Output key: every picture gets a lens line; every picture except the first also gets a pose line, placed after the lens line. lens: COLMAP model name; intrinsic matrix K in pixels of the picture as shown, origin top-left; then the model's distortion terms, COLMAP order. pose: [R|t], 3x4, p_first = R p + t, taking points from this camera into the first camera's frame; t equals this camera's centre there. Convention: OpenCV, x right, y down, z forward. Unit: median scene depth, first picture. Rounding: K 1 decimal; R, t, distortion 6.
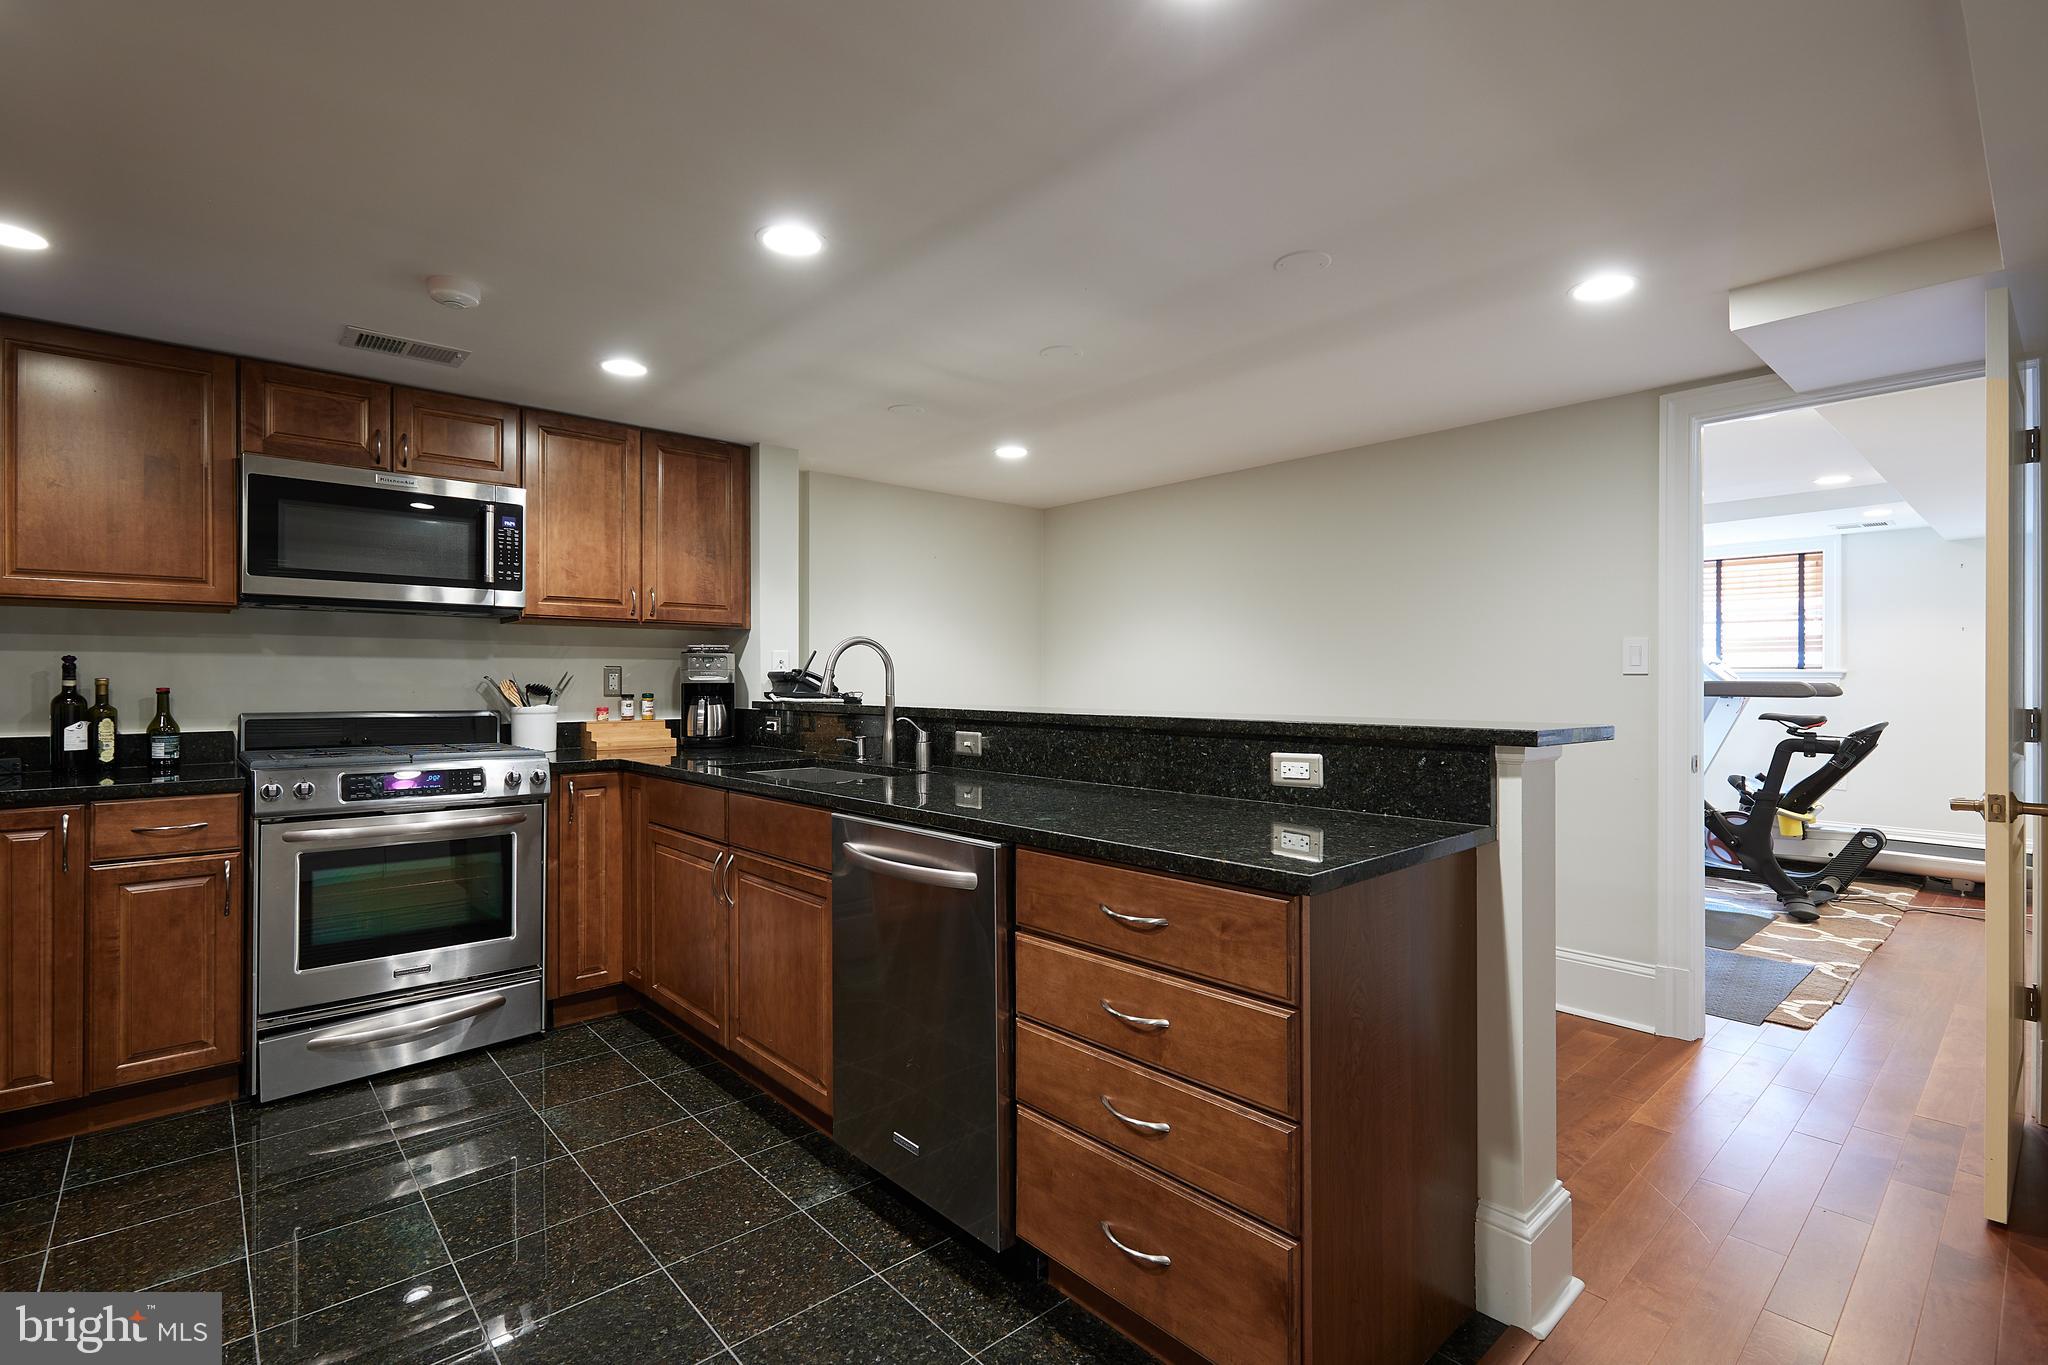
lens RADIAL K [[941.7, 0, 1032.1], [0, 941.7, 679.3], [0, 0, 1]] dist [0.001668, 0.000054]
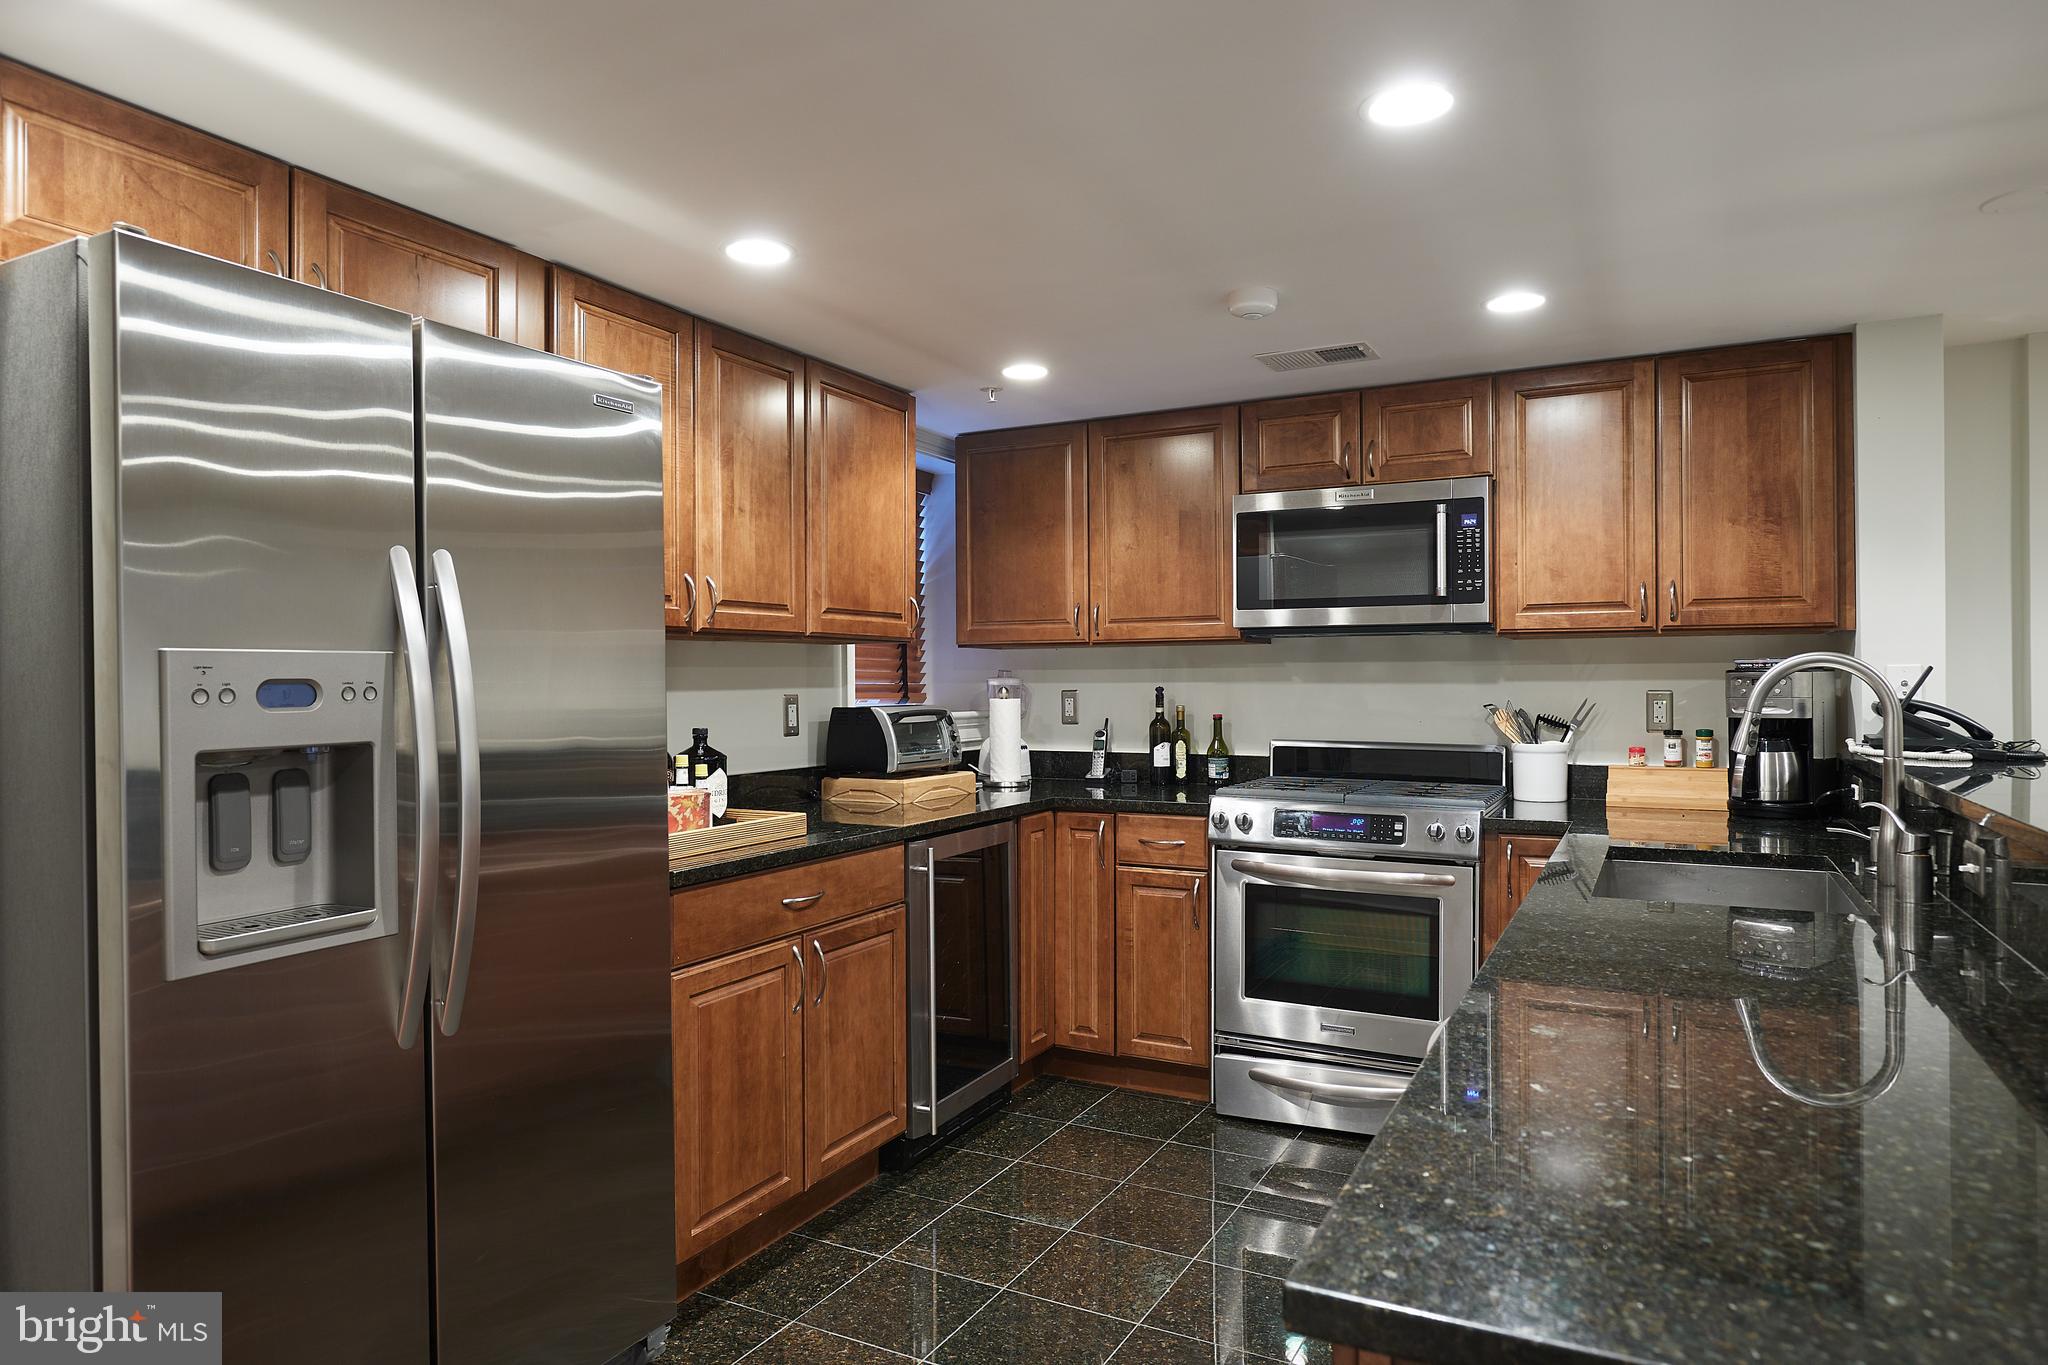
lens RADIAL K [[1219.6, 0, 1031.4], [0, 1219.6, 680.3], [0, 0, 1]] dist [-0.003757, -0.000434]
pose [[0.342716, -0.003645, -0.939432, 0.335444], [0.005367, 0.999984, -0.001922, -0.028282], [0.939424, -0.004383, 0.342730, 0.291238]]
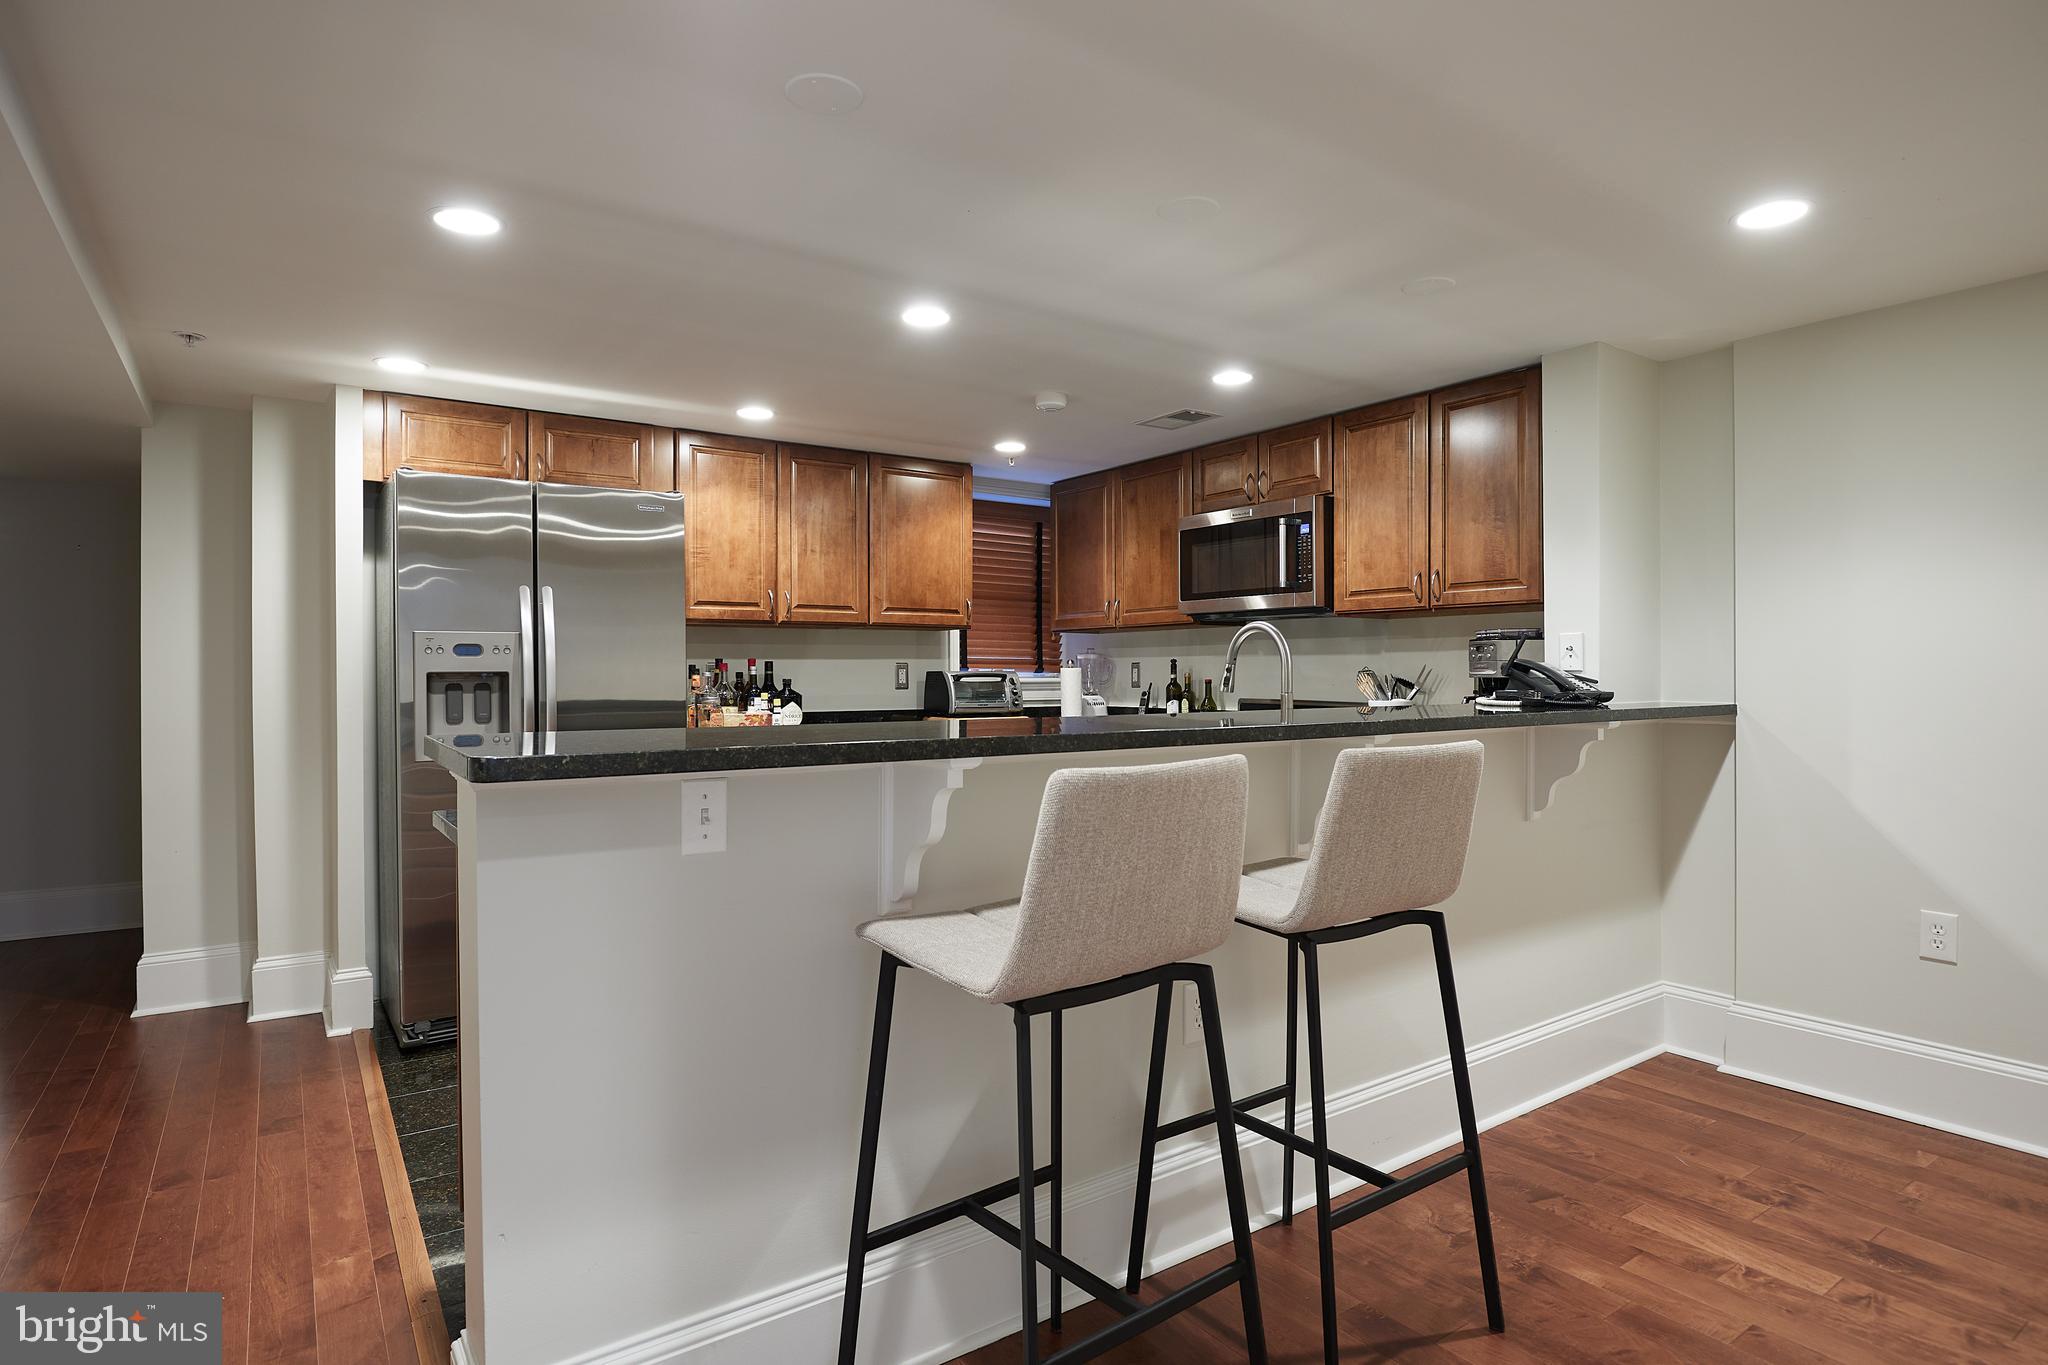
lens RADIAL K [[1087.5, 0, 1024.1], [0, 1087.5, 672.8], [0, 0, 1]] dist [-0.004289, -0.000119]
pose [[-0.124341, -0.001877, -0.992238, 0.778355], [0.001288, 0.999997, -0.002053, 0.001769], [0.992239, -0.001533, -0.124339, 0.886938]]
